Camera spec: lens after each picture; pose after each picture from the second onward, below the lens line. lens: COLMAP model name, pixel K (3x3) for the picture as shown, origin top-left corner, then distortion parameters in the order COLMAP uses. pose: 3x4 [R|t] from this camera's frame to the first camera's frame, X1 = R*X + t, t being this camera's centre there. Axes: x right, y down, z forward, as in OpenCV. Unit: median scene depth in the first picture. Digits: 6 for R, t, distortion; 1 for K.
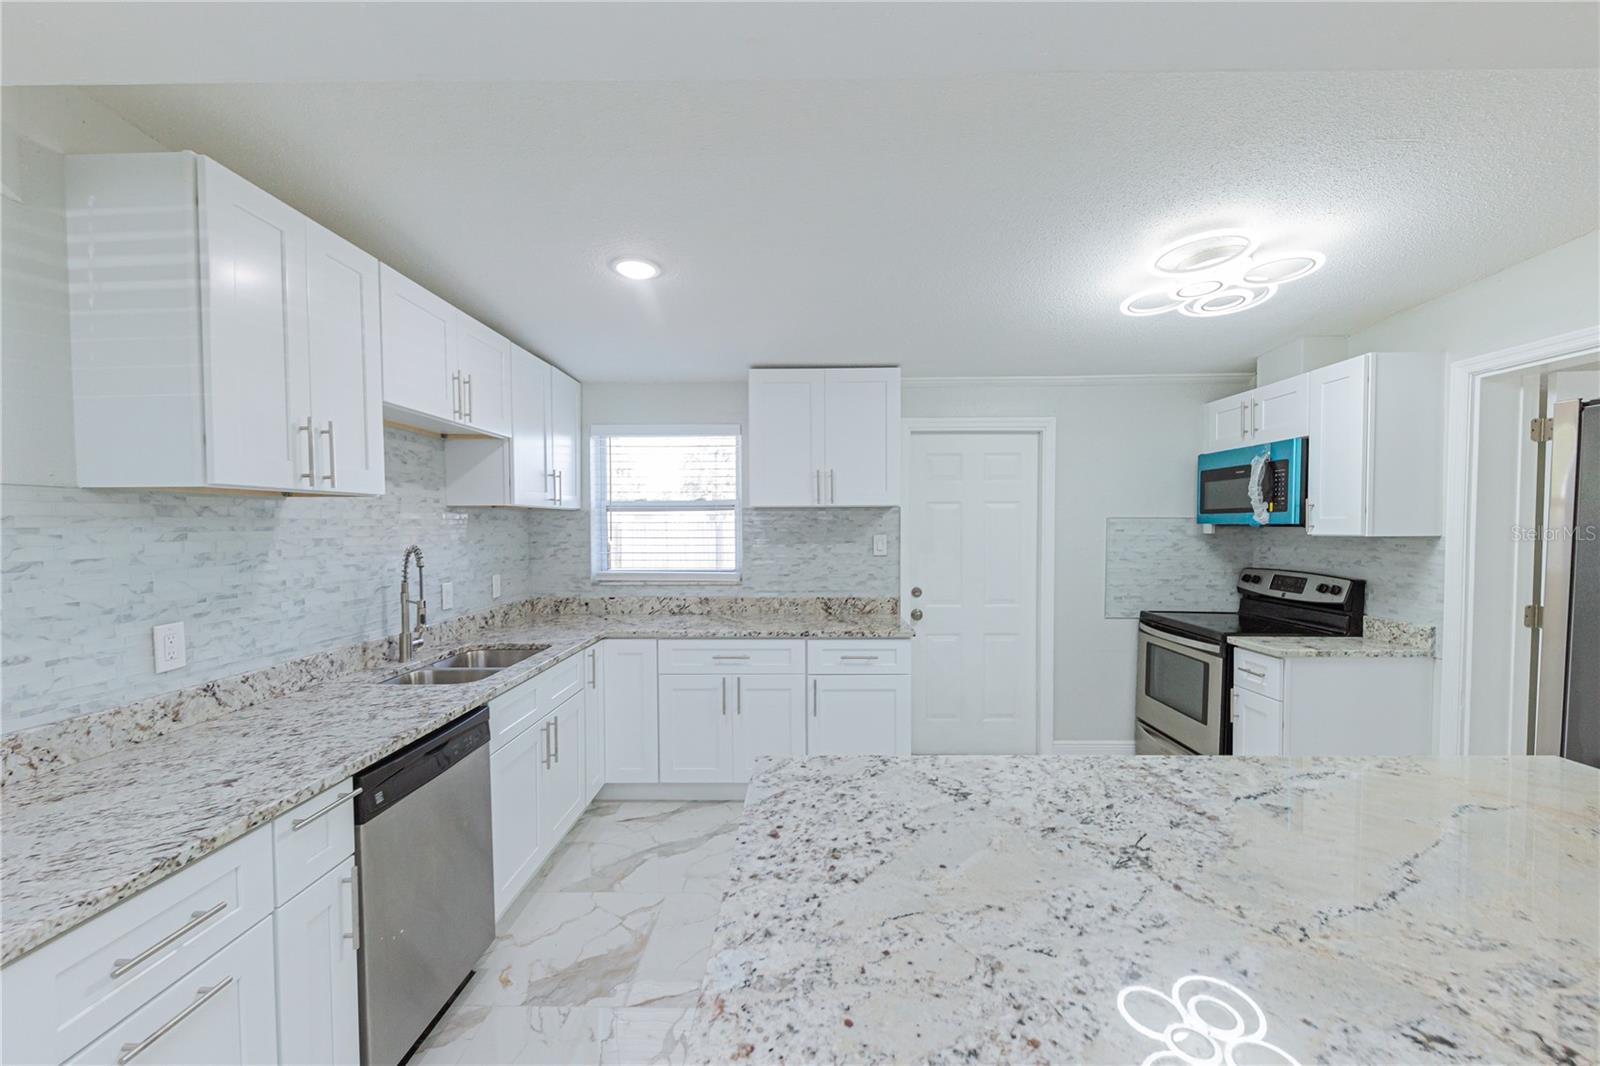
lens RADIAL K [[649.3, 0, 798.2], [0, 649.3, 546.0], [0, 0, 1]] dist [0.020016, -0.010541]
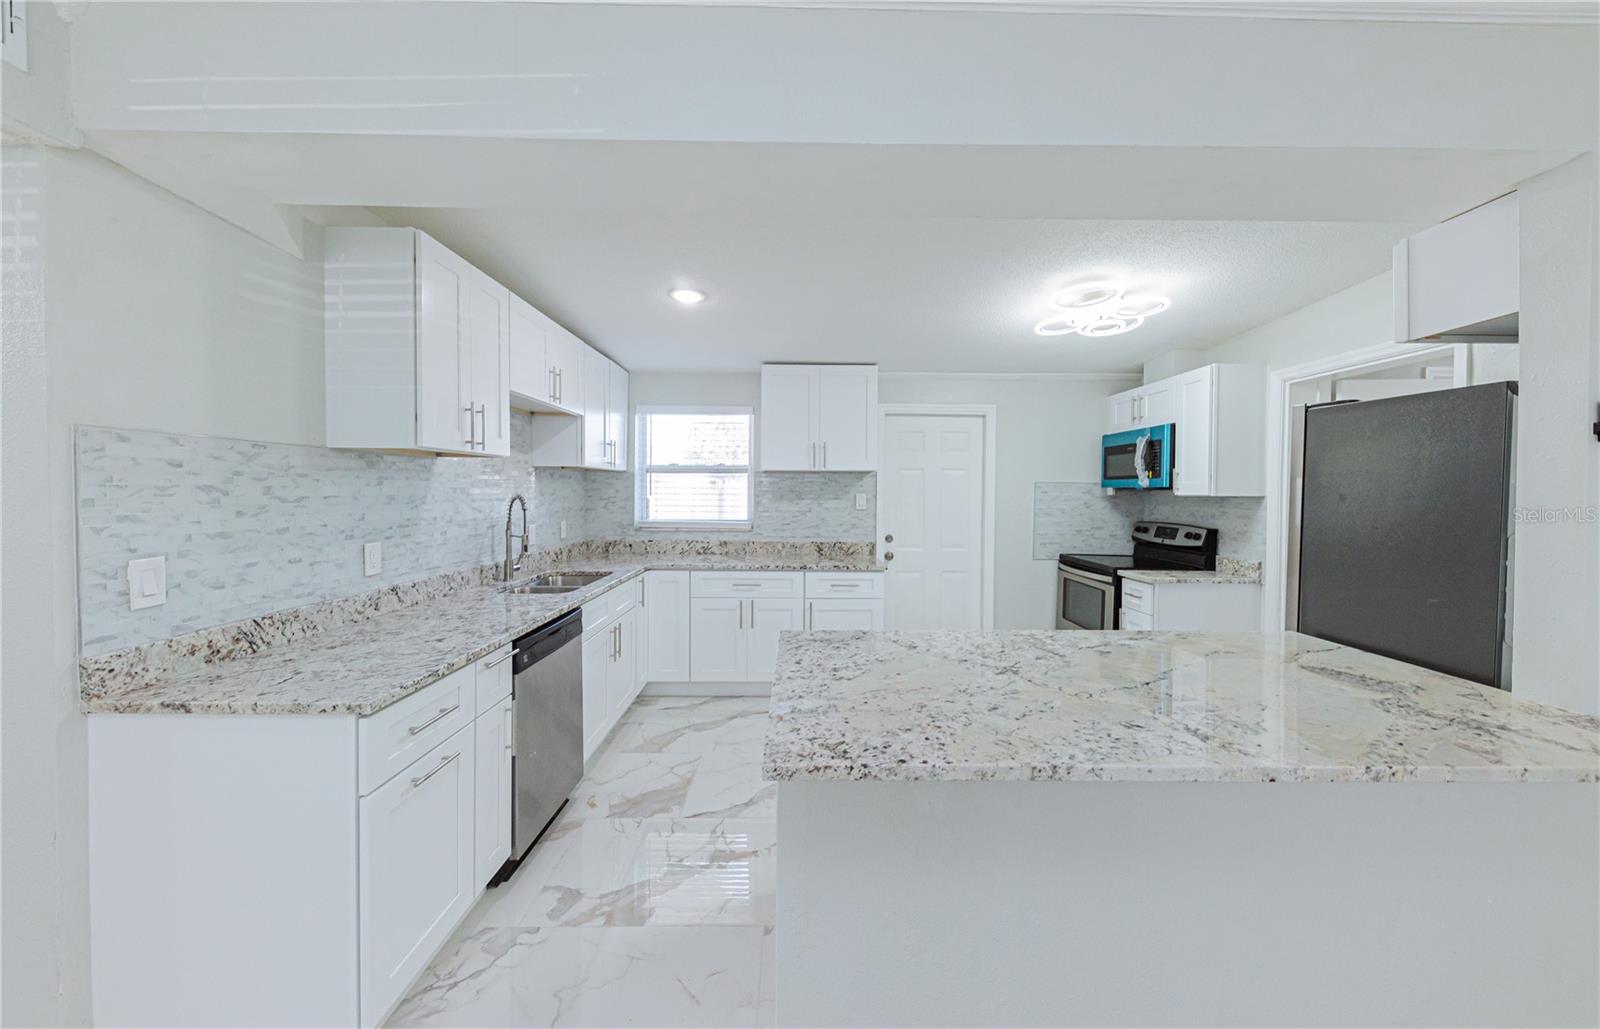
lens RADIAL K [[574.3, 0, 803.3], [0, 574.3, 499.8], [0, 0, 1]] dist [0.011972, -0.006486]
pose [[0.999564, 0.010397, 0.027631, -0.023981], [-0.009921, 0.999801, -0.017285, 0.019708], [-0.027805, 0.017004, 0.999469, -0.163397]]
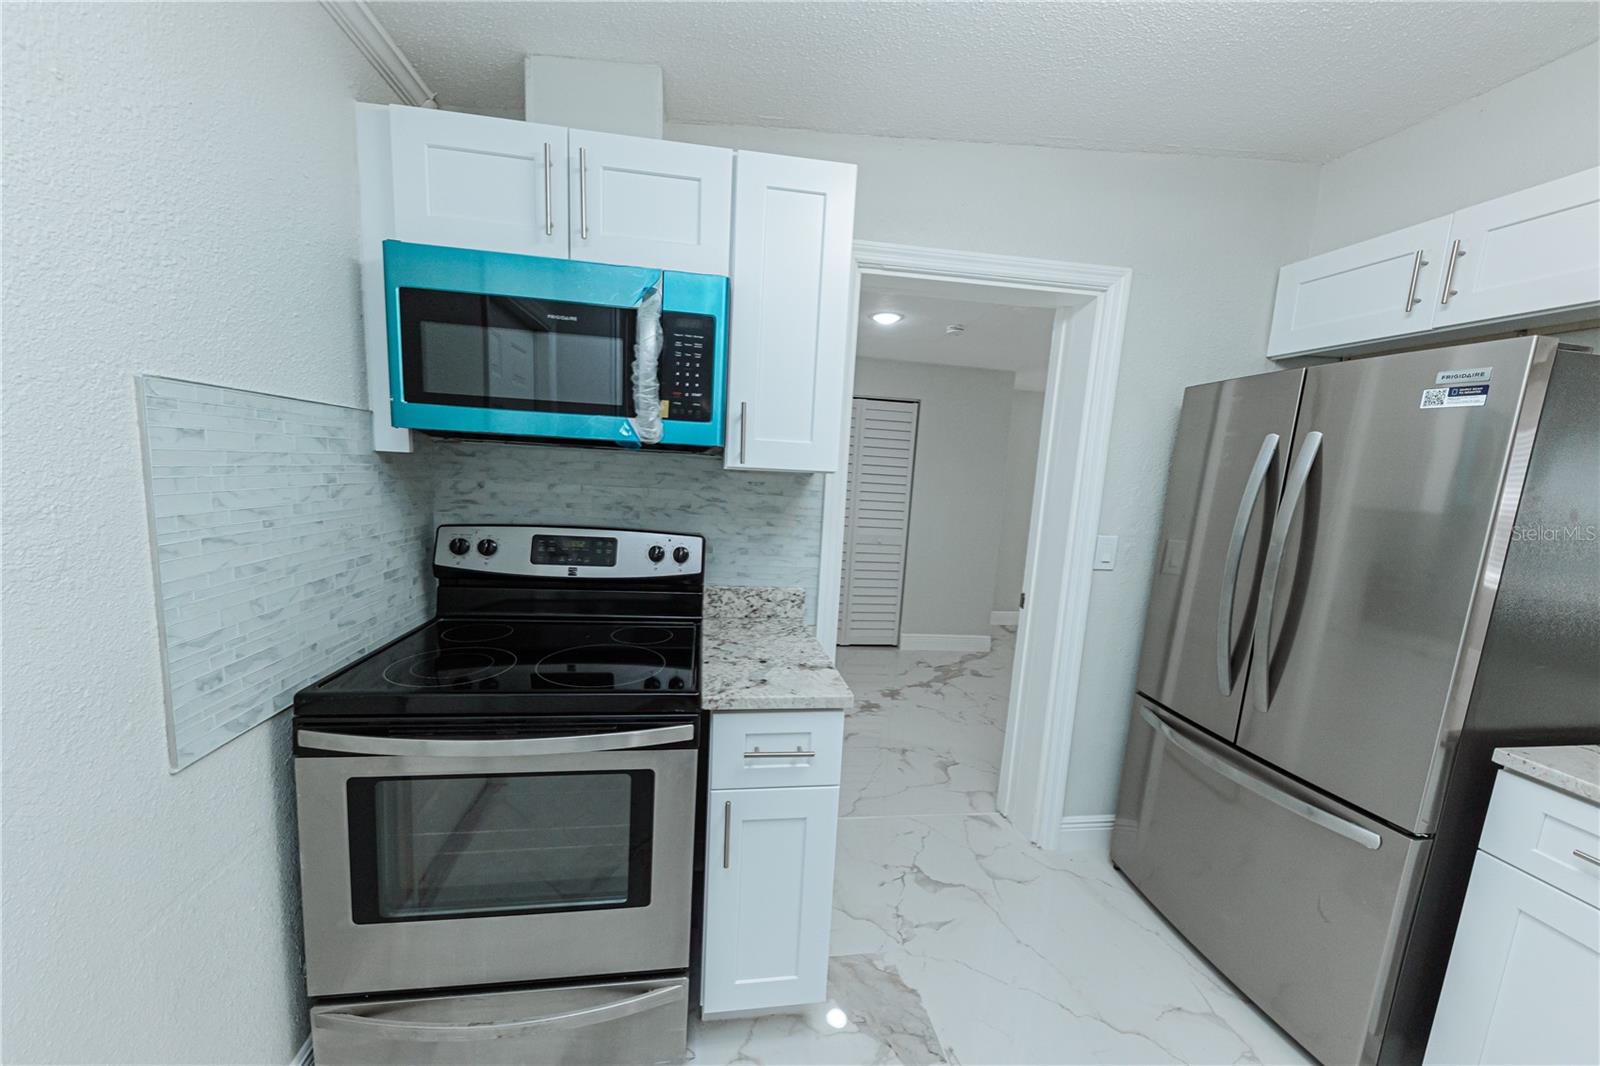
lens RADIAL K [[563.9, 0, 790.8], [0, 563.9, 545.4], [0, 0, 1]] dist [0.012715, -0.005016]
pose [[-0.159171, -0.144809, 0.976573, 0.271591], [-0.022308, 0.989459, 0.143084, -0.020434], [-0.986999, 0.000989, -0.160724, 0.960684]]
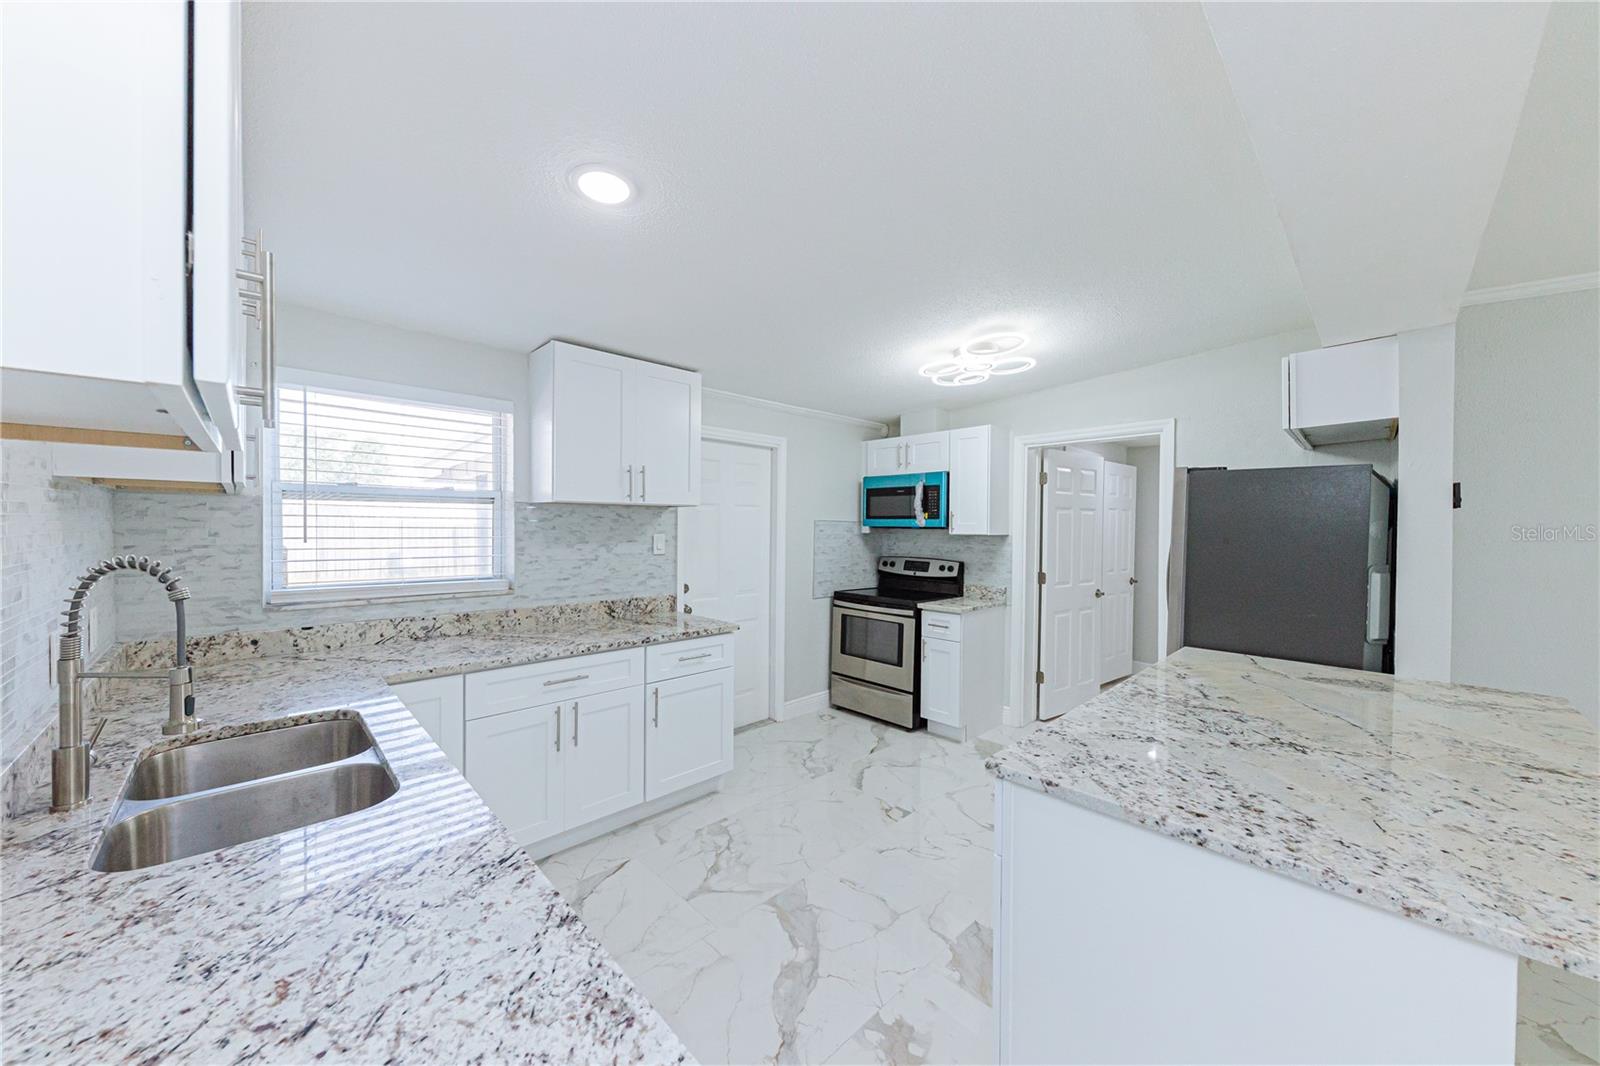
lens RADIAL K [[567.1, 0, 789.7], [0, 567.1, 527.4], [0, 0, 1]] dist [0.017117, -0.006160]
pose [[0.714624, 0.008042, 0.699463, -0.419119], [0.010466, 0.999699, -0.022188, -0.006379], [-0.699431, 0.023176, 0.714325, 0.276978]]
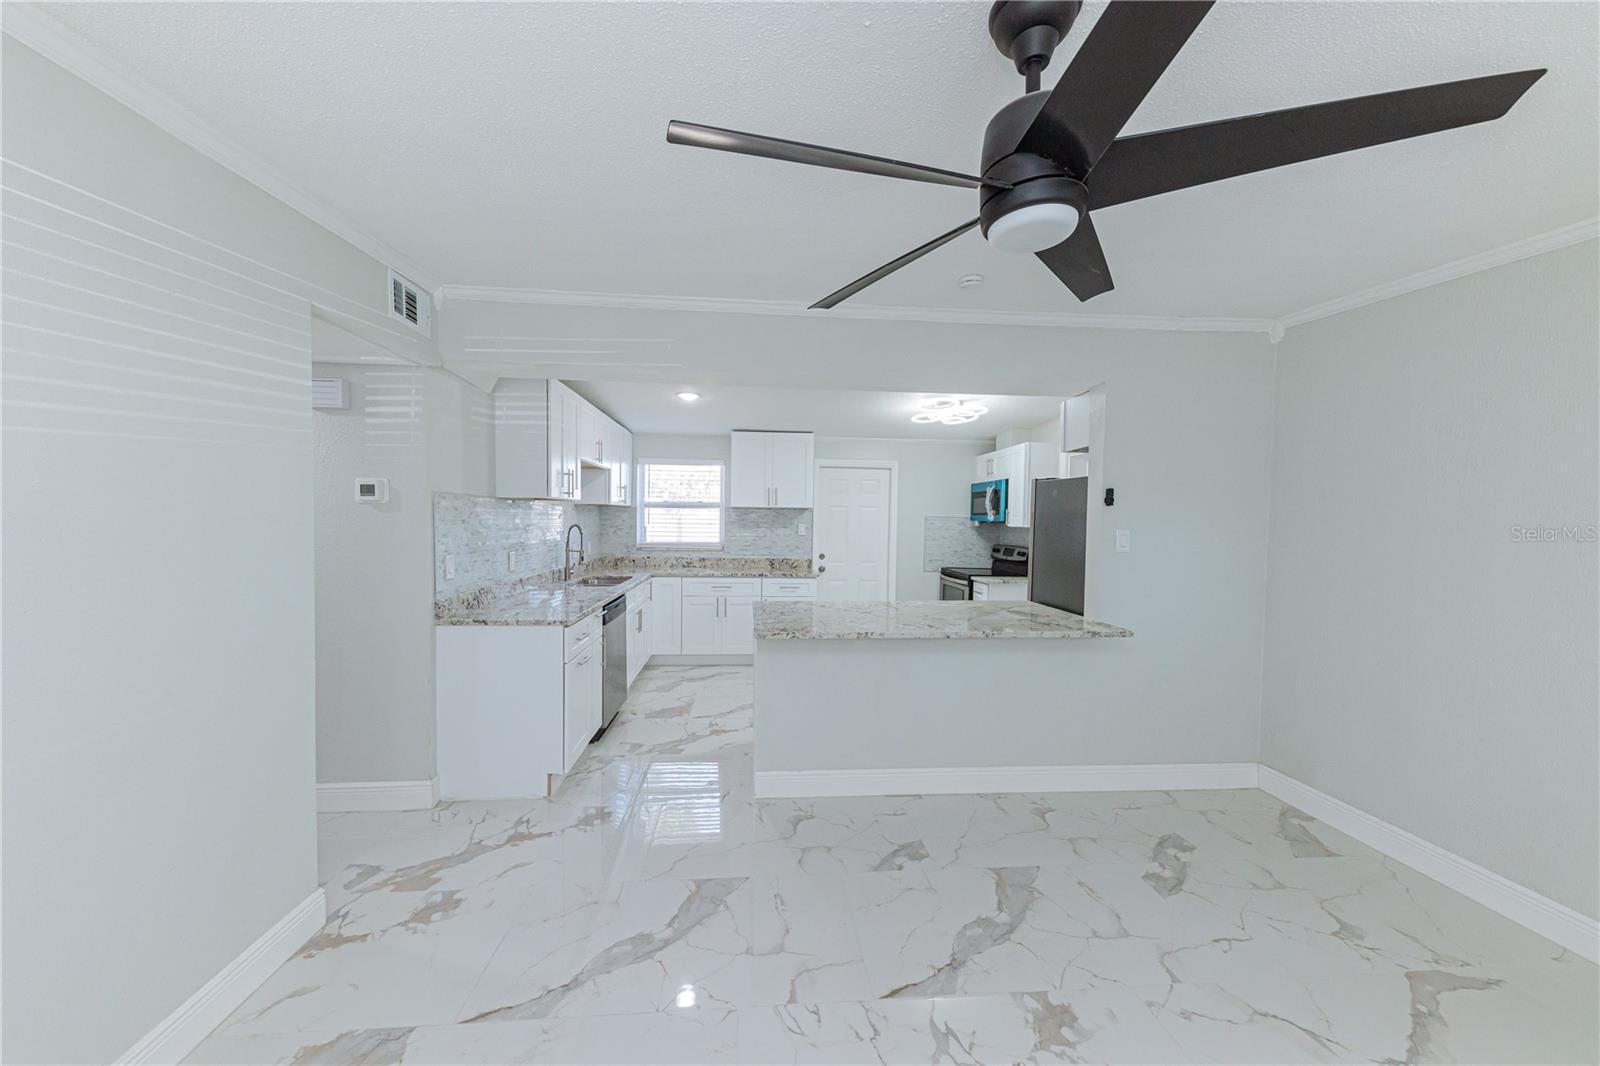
lens RADIAL K [[562.4, 0, 788.8], [0, 562.4, 534.5], [0, 0, 1]] dist [0.015045, -0.005781]
pose [[0.995587, 0.015247, 0.092596, -0.064586], [-0.014738, 0.999872, -0.006174, 0.027230], [-0.092679, 0.004782, 0.995685, -0.653932]]
